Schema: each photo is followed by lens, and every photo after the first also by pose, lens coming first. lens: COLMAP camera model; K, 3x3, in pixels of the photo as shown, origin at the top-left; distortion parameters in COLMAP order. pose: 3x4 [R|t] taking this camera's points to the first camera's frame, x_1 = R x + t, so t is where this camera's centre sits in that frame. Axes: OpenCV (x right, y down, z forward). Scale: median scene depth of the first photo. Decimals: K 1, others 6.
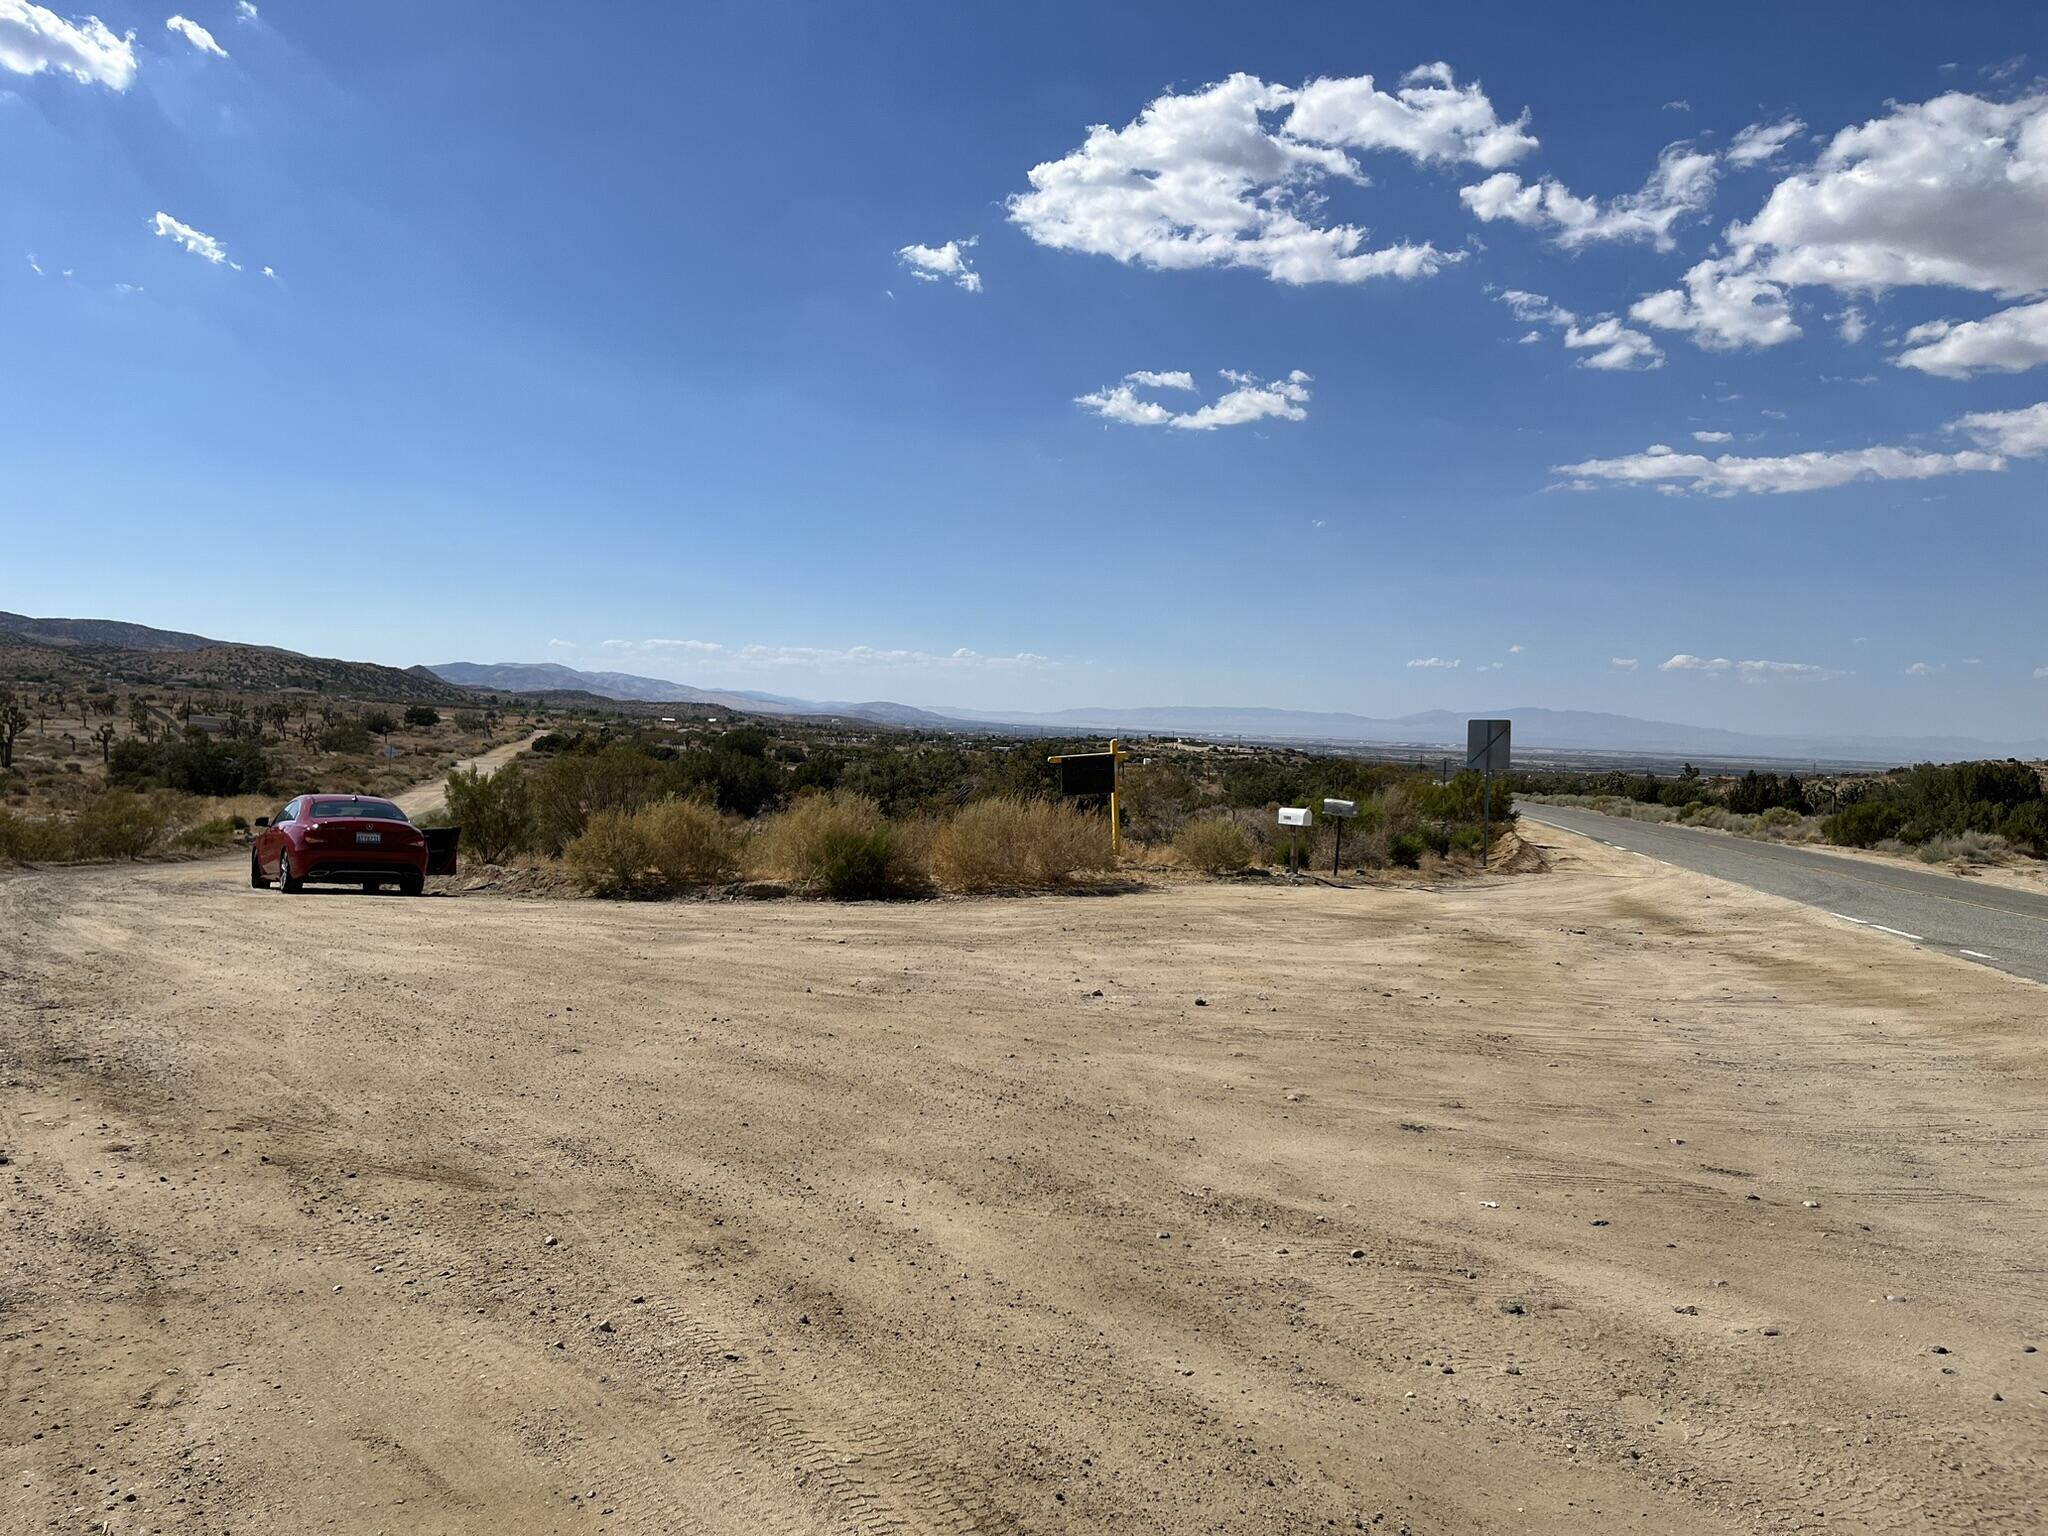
lens RADIAL K [[1614.8, 0, 1026.5], [0, 1614.8, 723.8], [0, 0, 1]] dist [0.050428, -0.005966]
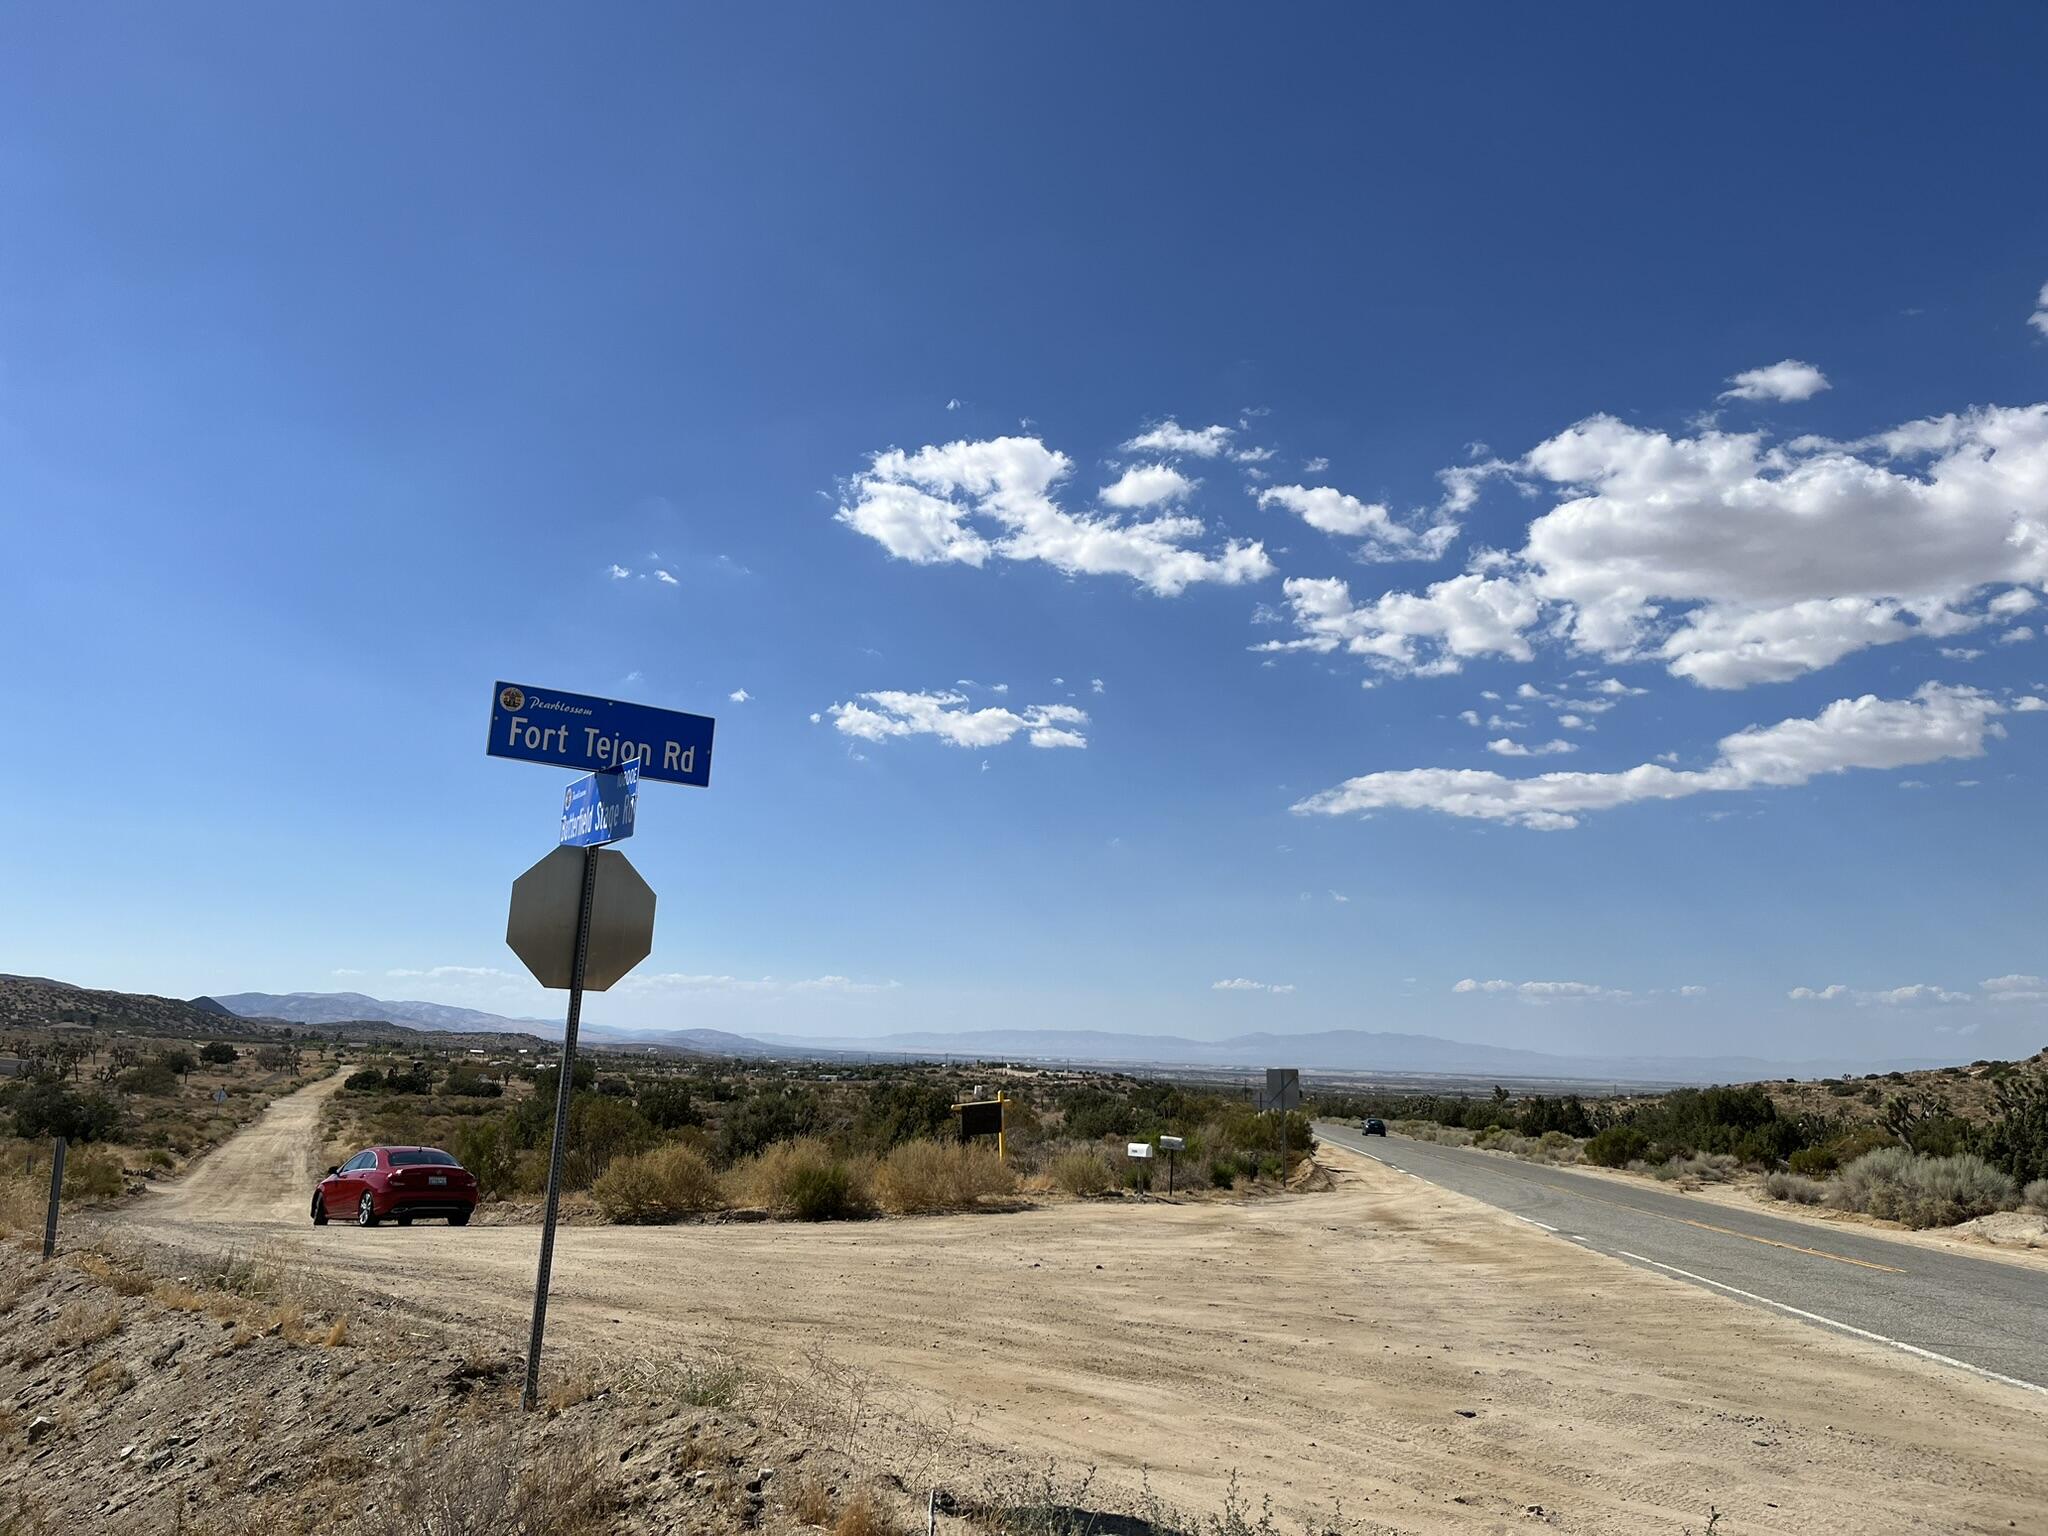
lens RADIAL K [[1624.8, 0, 1035.6], [0, 1624.8, 736.1], [0, 0, 1]] dist [0.062697, -0.054682]
pose [[0.993627, 0.012339, 0.112038, -0.037439], [0.008916, 0.982272, -0.187250, -0.013499], [-0.112362, 0.187055, 0.975902, -0.185135]]
